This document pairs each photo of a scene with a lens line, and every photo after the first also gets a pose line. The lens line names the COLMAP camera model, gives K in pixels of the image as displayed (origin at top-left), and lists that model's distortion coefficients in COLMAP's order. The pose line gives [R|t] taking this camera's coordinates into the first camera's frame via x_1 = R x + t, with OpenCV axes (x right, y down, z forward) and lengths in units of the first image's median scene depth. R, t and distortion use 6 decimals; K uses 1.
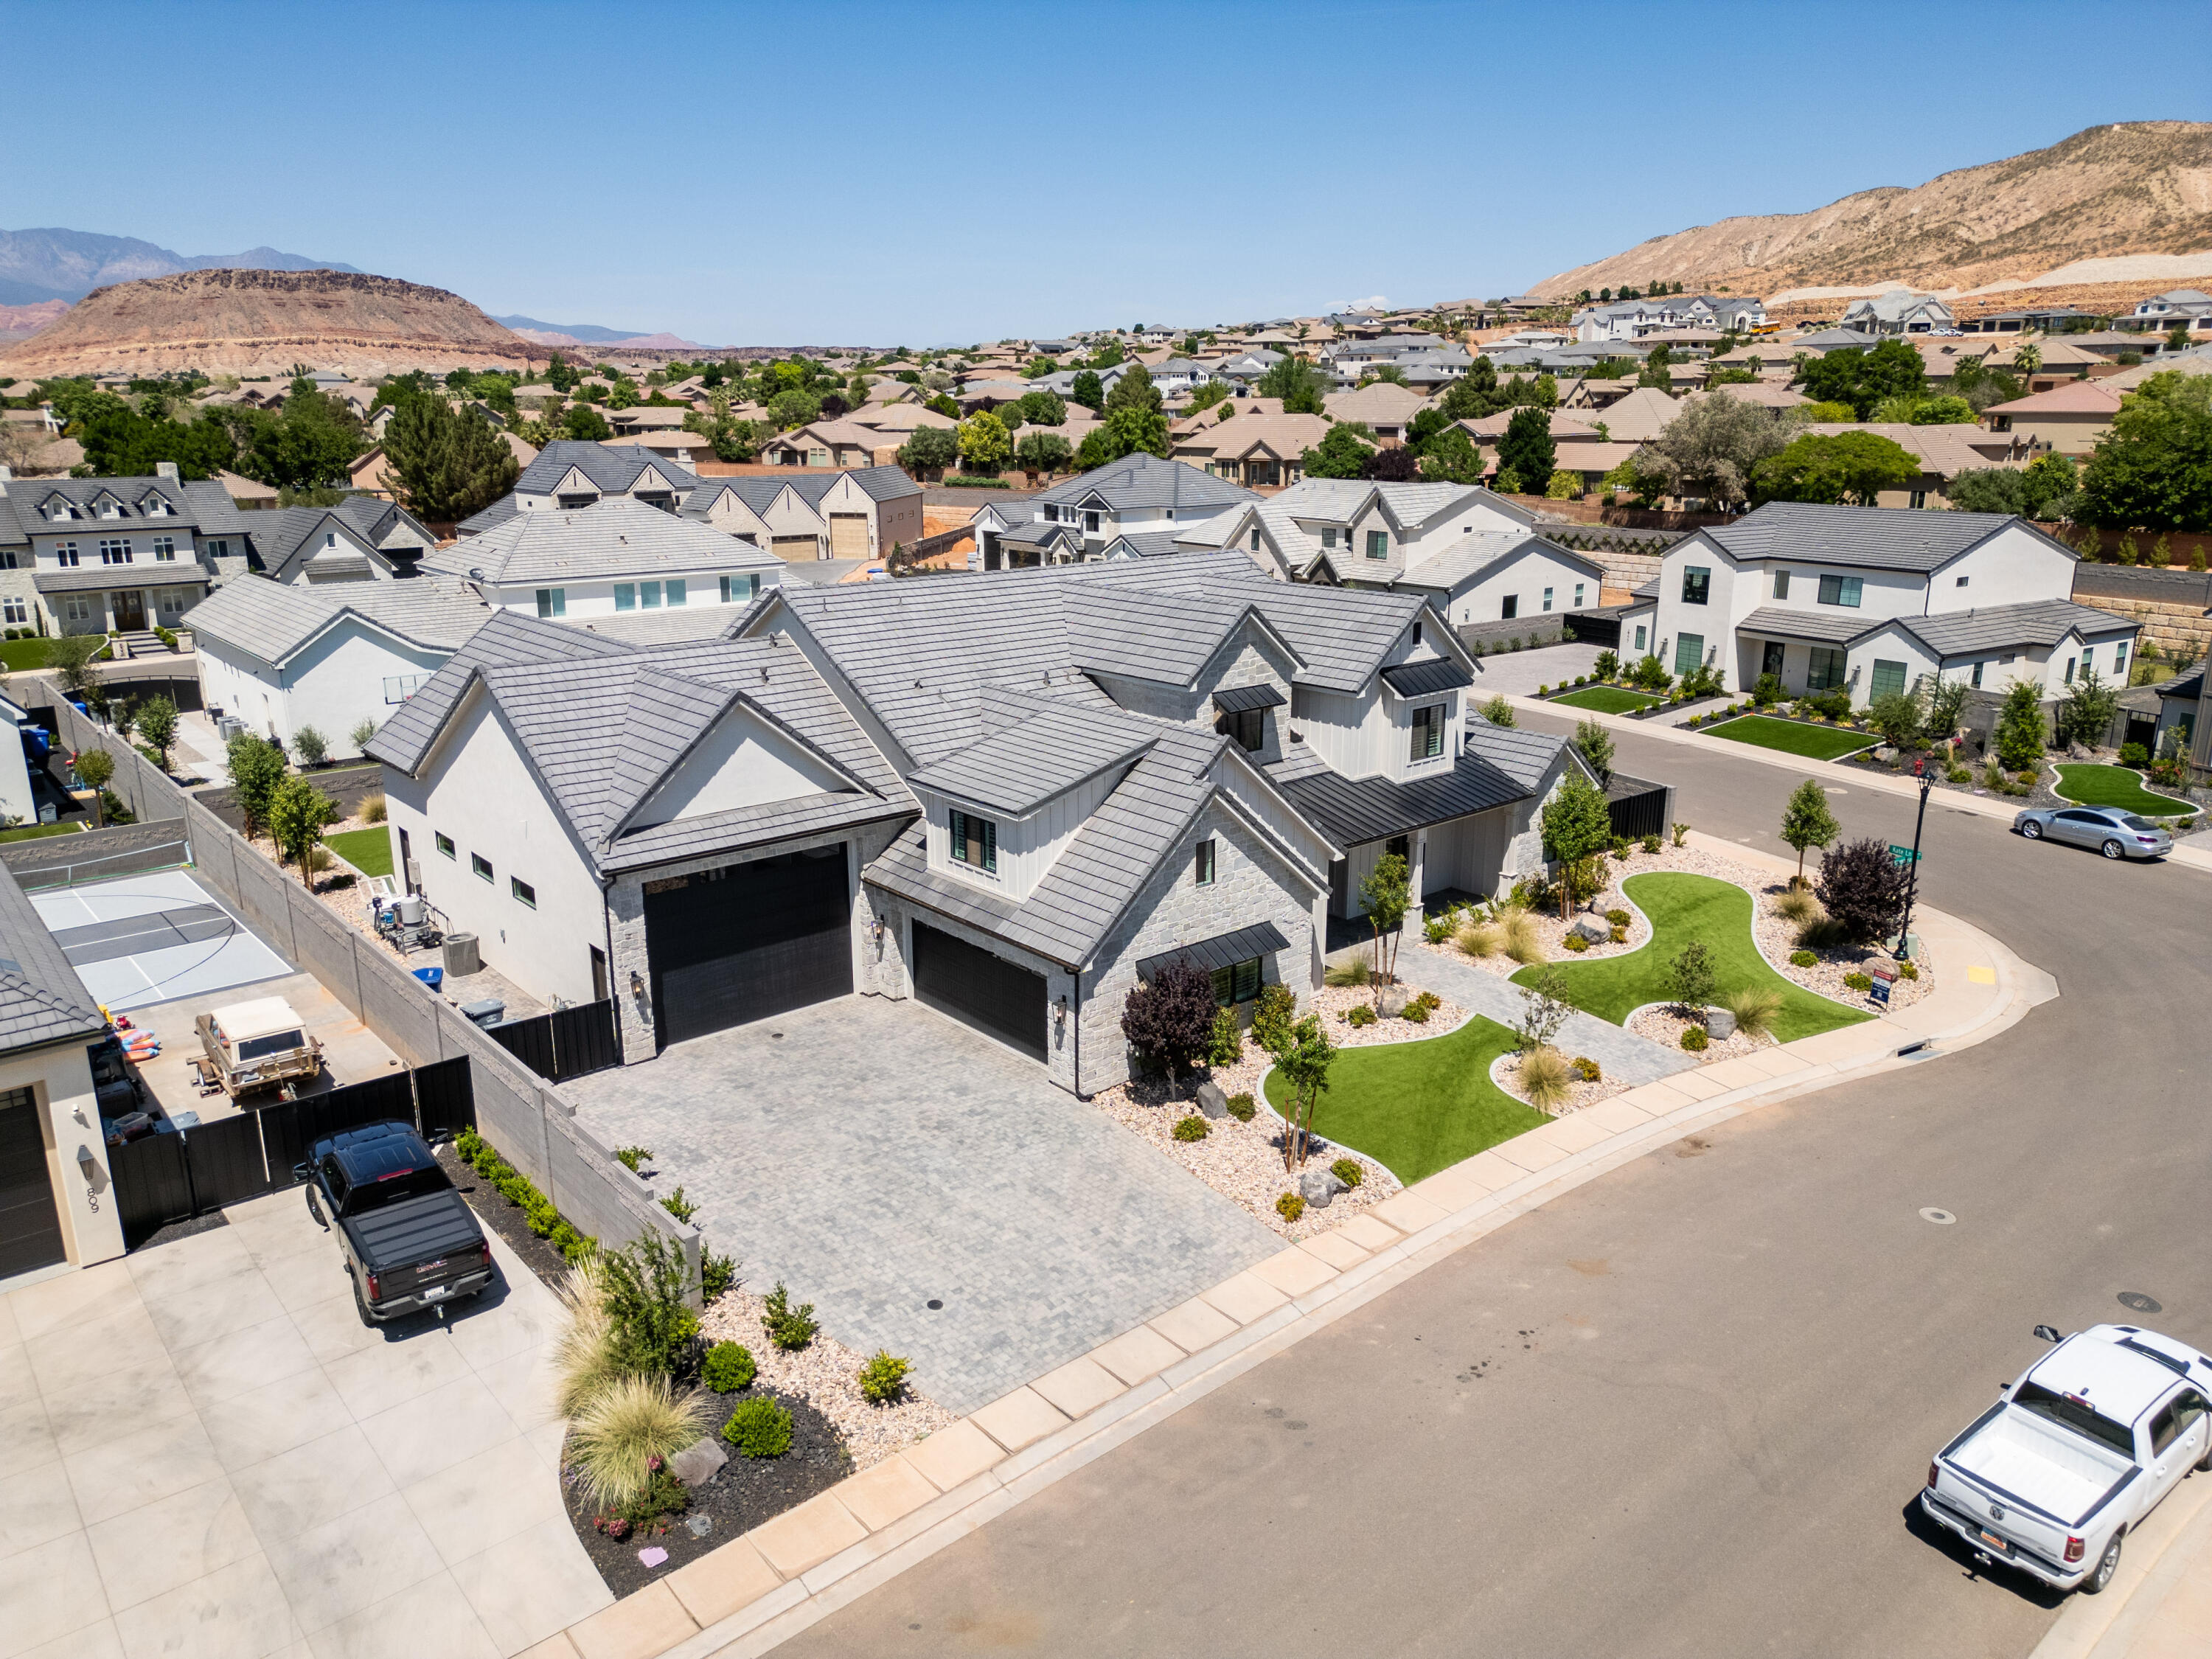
lens RADIAL K [[1554.3, 0, 1108.1], [0, 1554.3, 827.4], [0, 0, 1]] dist [0.066434, -0.063340]
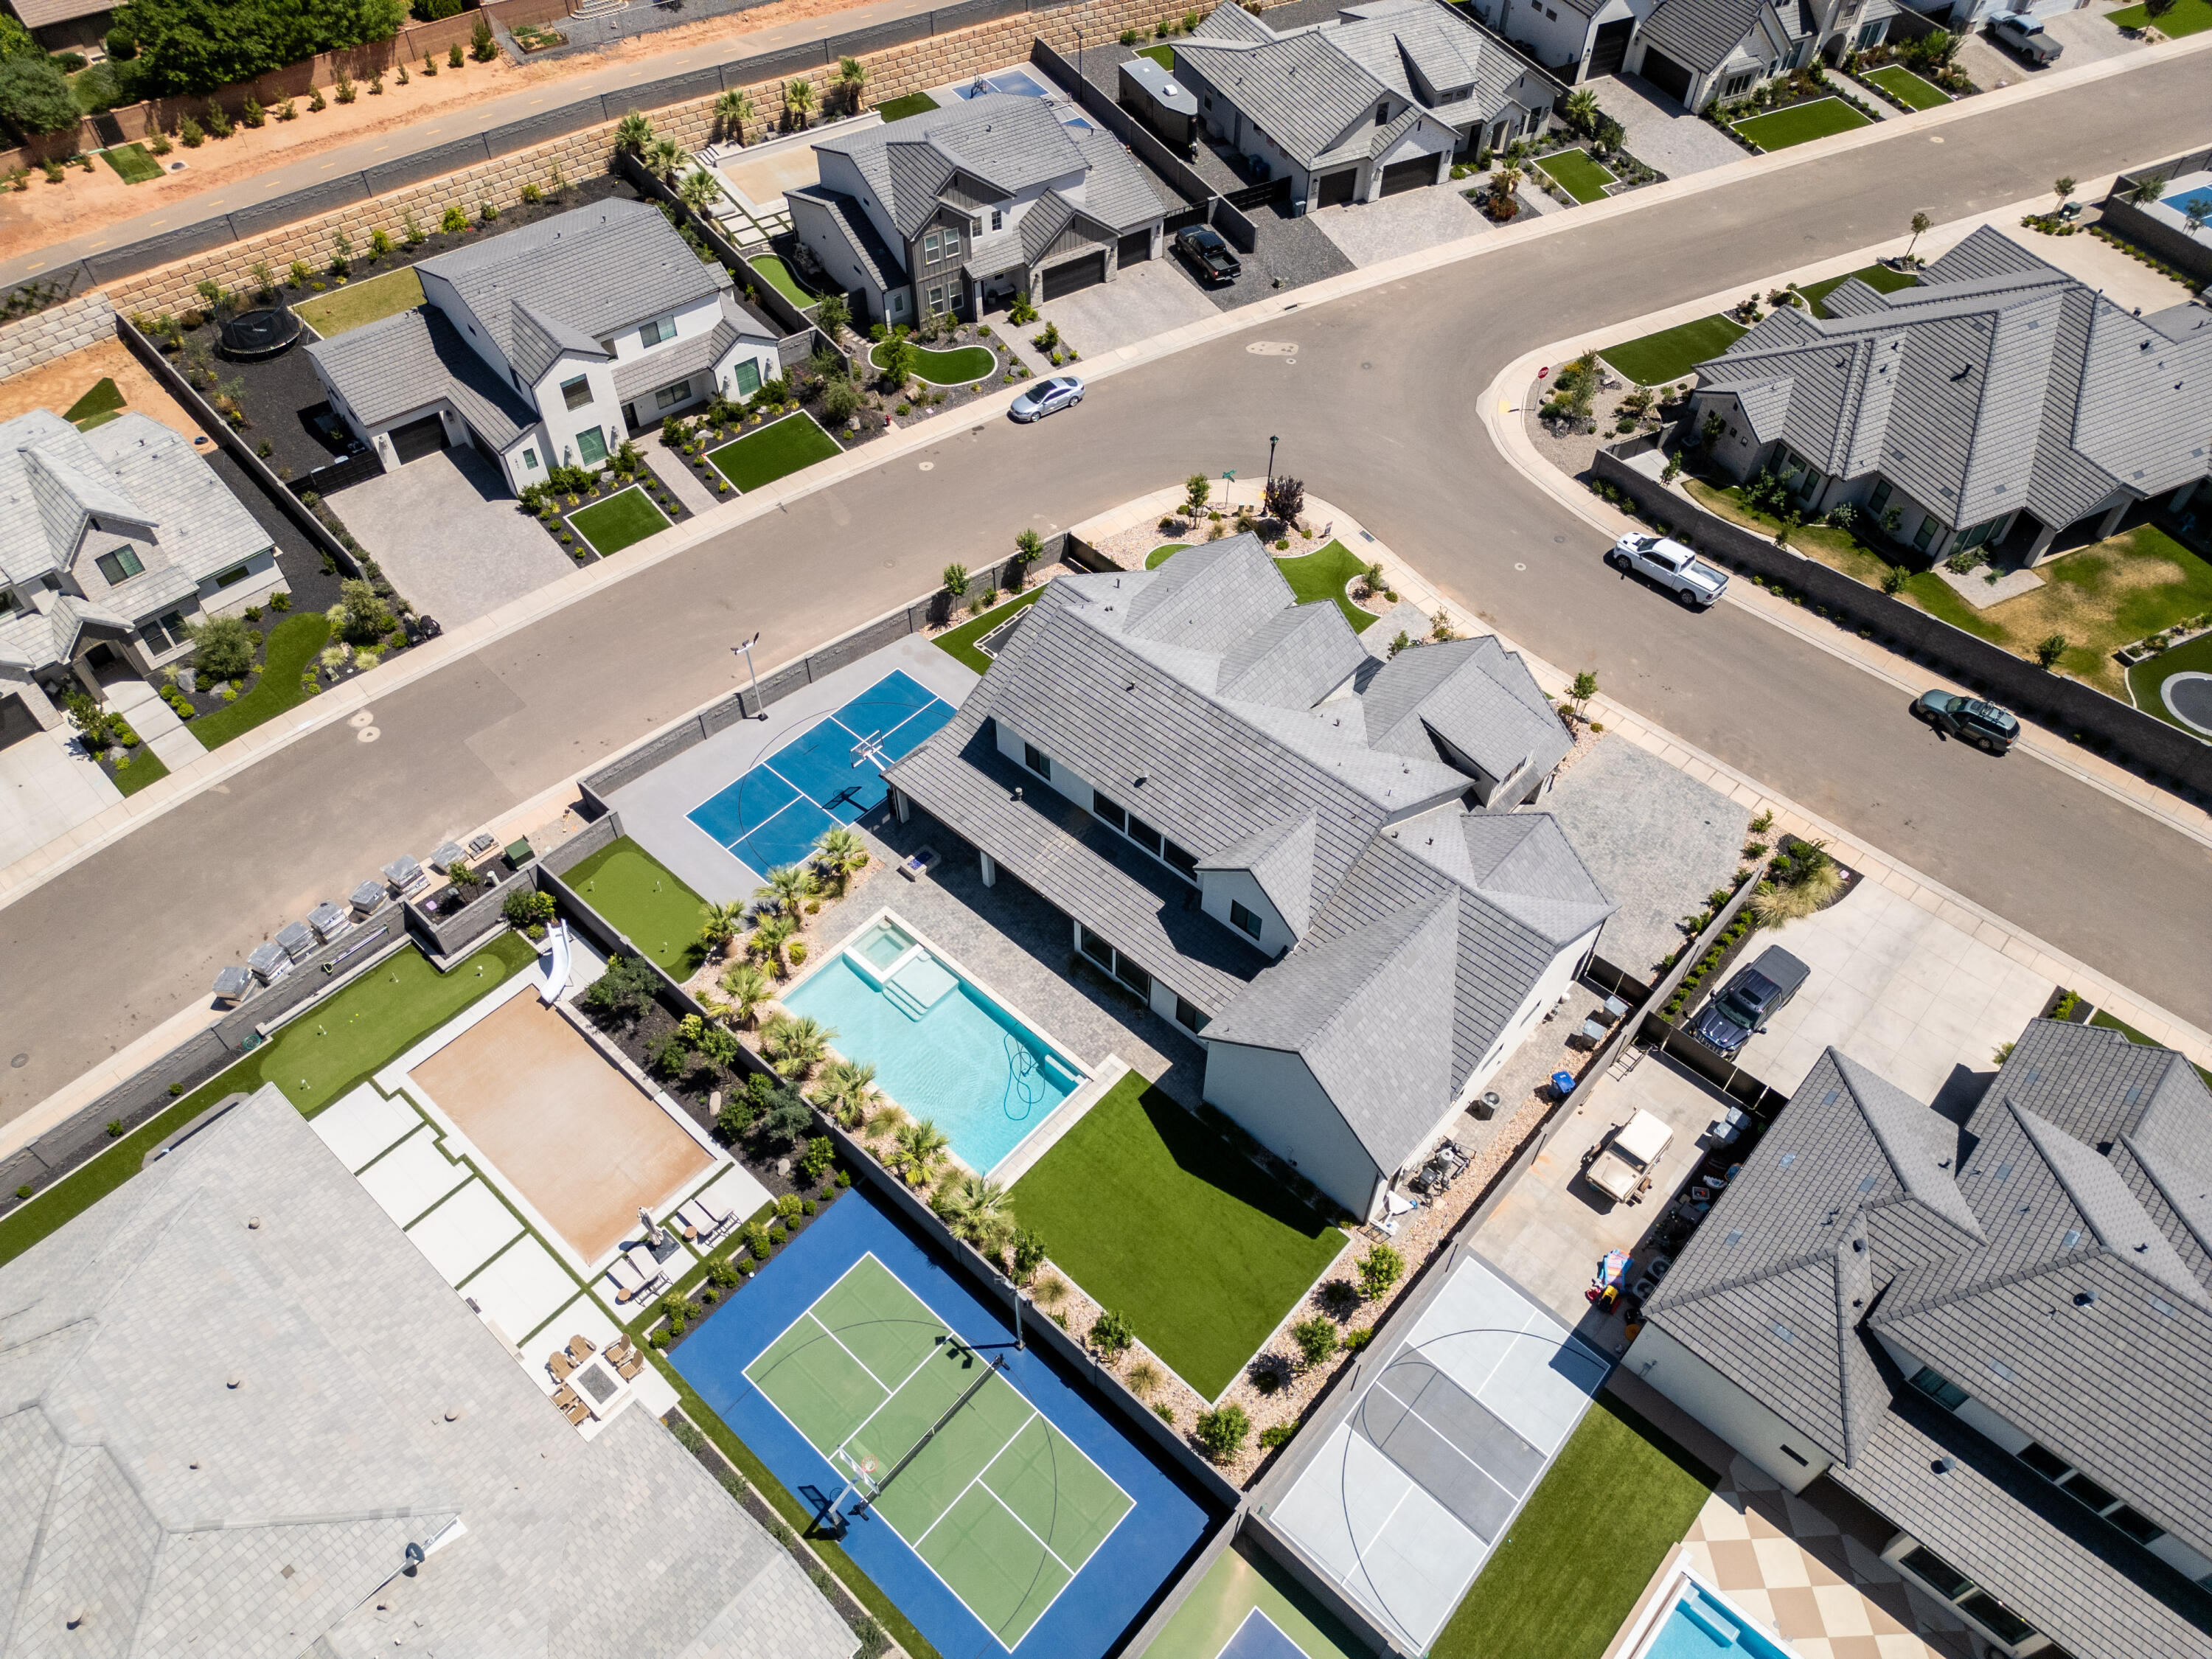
lens RADIAL K [[1554.3, 0, 1108.1], [0, 1554.3, 827.4], [0, 0, 1]] dist [0.066434, -0.063340]
pose [[-0.128281, -0.760454, 0.636595, -1.183016], [0.254790, 0.595082, 0.762207, -1.399319], [-0.958450, 0.259974, 0.117418, 1.157672]]
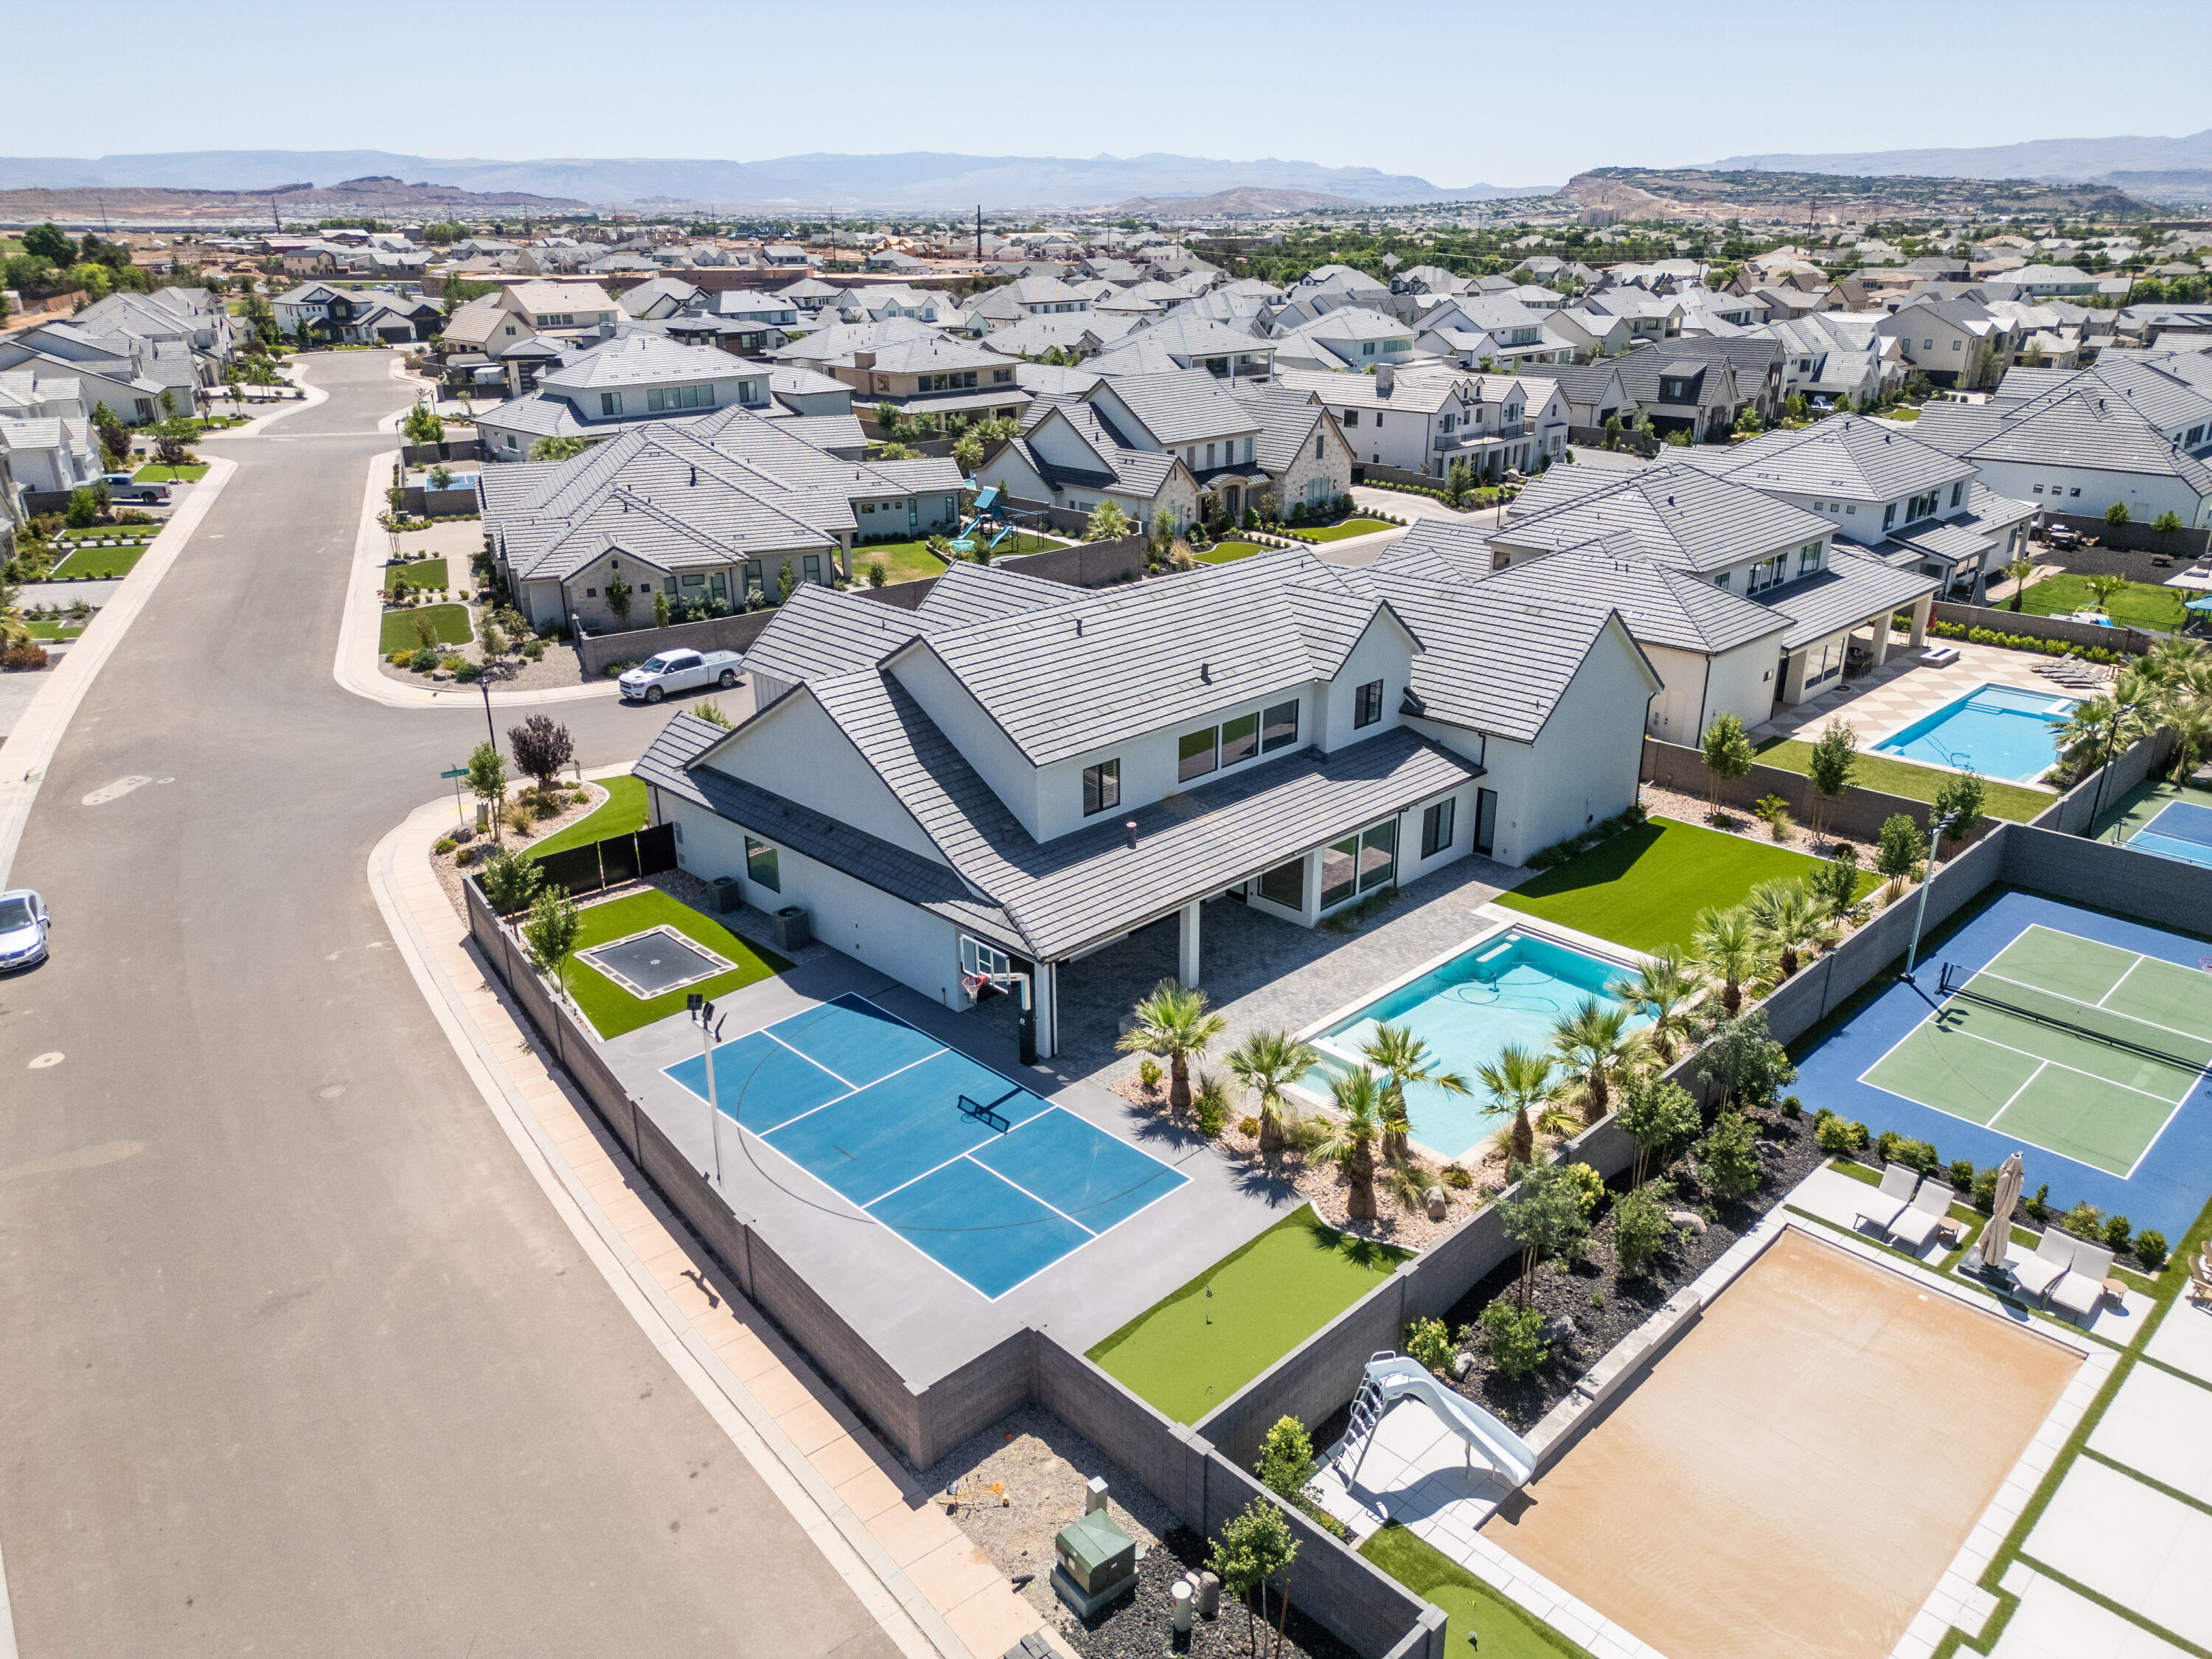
lens RADIAL K [[1554.3, 0, 1108.1], [0, 1554.3, 827.4], [0, 0, 1]] dist [0.066434, -0.063340]
pose [[-0.997737, 0.034736, -0.057561, 0.046838], [-0.006683, 0.800695, 0.599035, -0.816755], [0.066897, 0.598065, -0.798651, 2.363206]]
